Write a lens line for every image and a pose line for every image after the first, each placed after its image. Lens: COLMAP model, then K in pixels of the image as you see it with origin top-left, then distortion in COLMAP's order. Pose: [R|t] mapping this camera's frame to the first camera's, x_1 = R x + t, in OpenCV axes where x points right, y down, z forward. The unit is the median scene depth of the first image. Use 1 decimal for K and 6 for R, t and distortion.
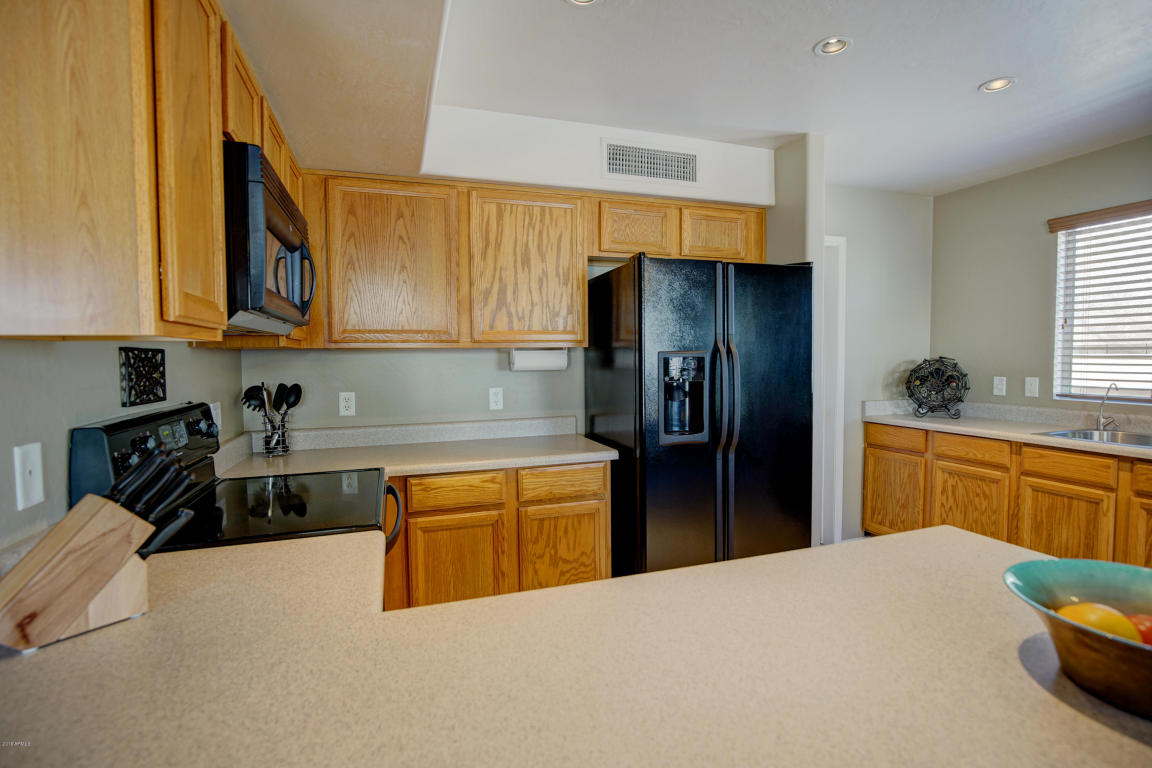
lens RADIAL K [[549.8, 0, 577.6], [0, 549.8, 382.7], [0, 0, 1]] dist [-0.014113, 0.001670]
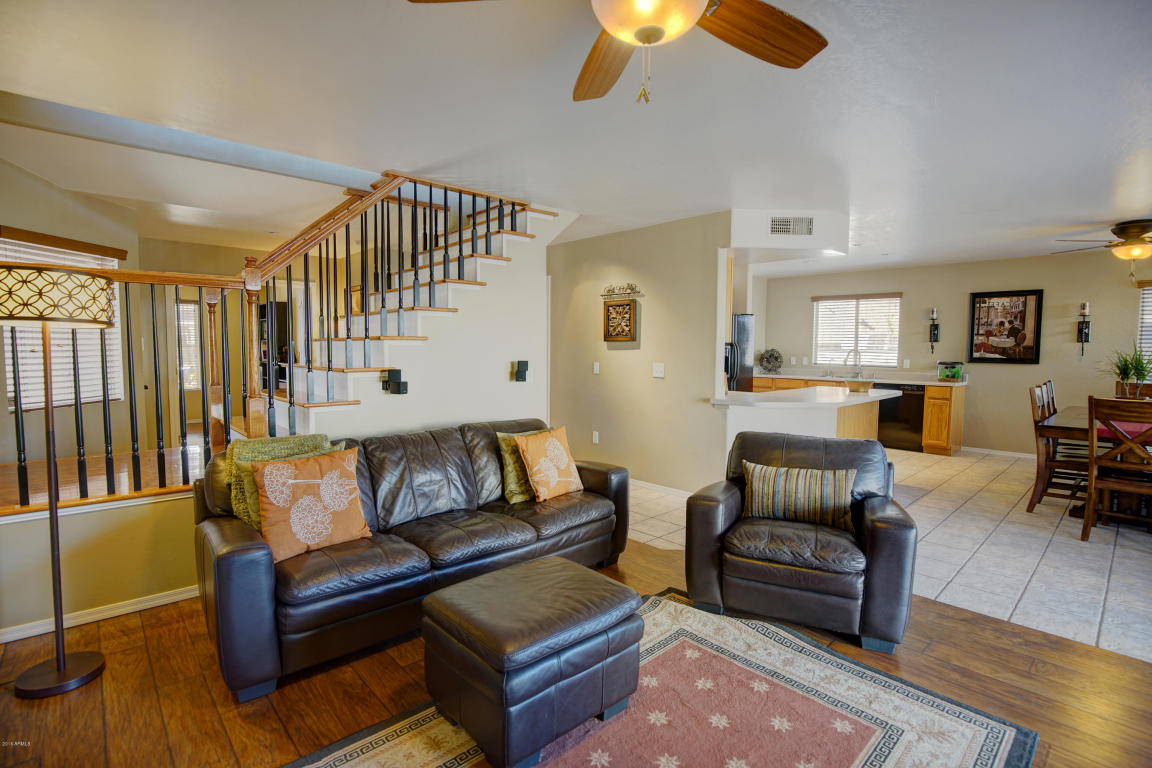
lens RADIAL K [[549.8, 0, 575.5], [0, 549.8, 380.4], [0, 0, 1]] dist [-0.014113, 0.001670]
pose [[0.906182, -0.014461, 0.422640, -1.443655], [0.009240, 0.999854, 0.014400, 0.061262], [-0.422786, -0.009143, 0.906183, -1.034099]]
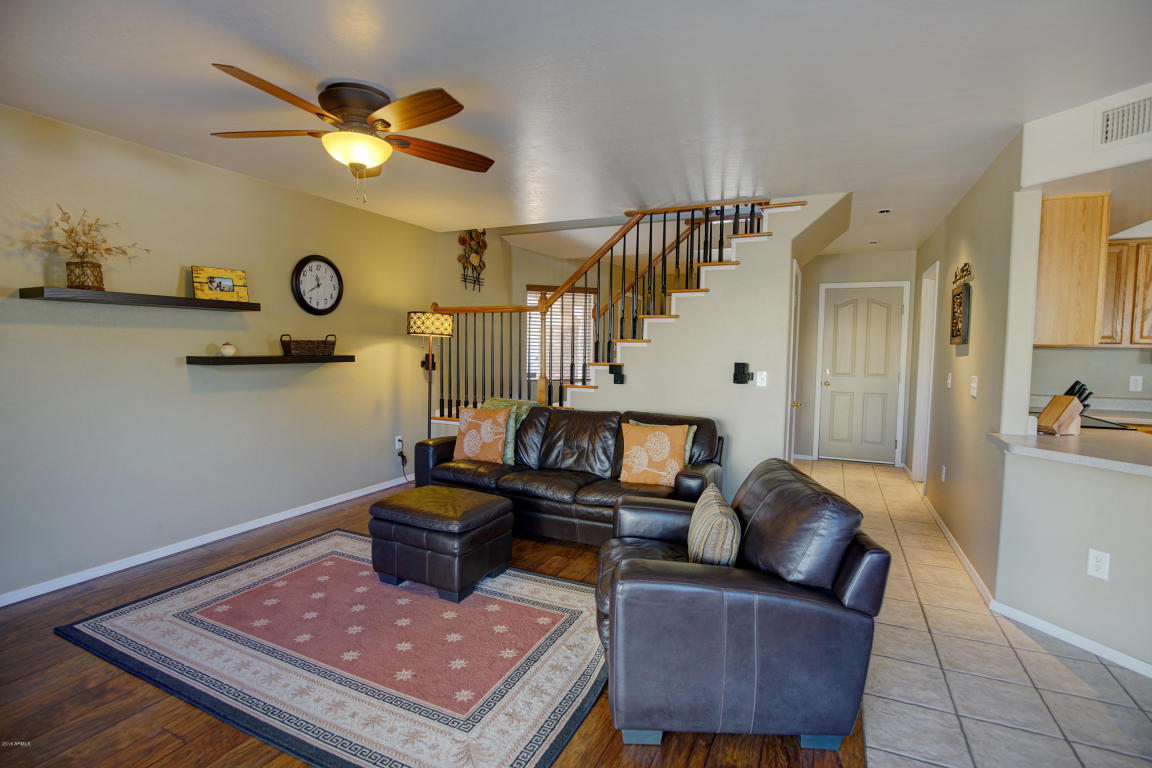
lens RADIAL K [[549.8, 0, 574.3], [0, 549.8, 382.3], [0, 0, 1]] dist [-0.014113, 0.001670]
pose [[0.726752, 0.060145, -0.684262, -0.243837], [-0.051988, 0.998118, 0.032517, 0.055313], [0.684930, 0.011941, 0.728511, -1.004976]]
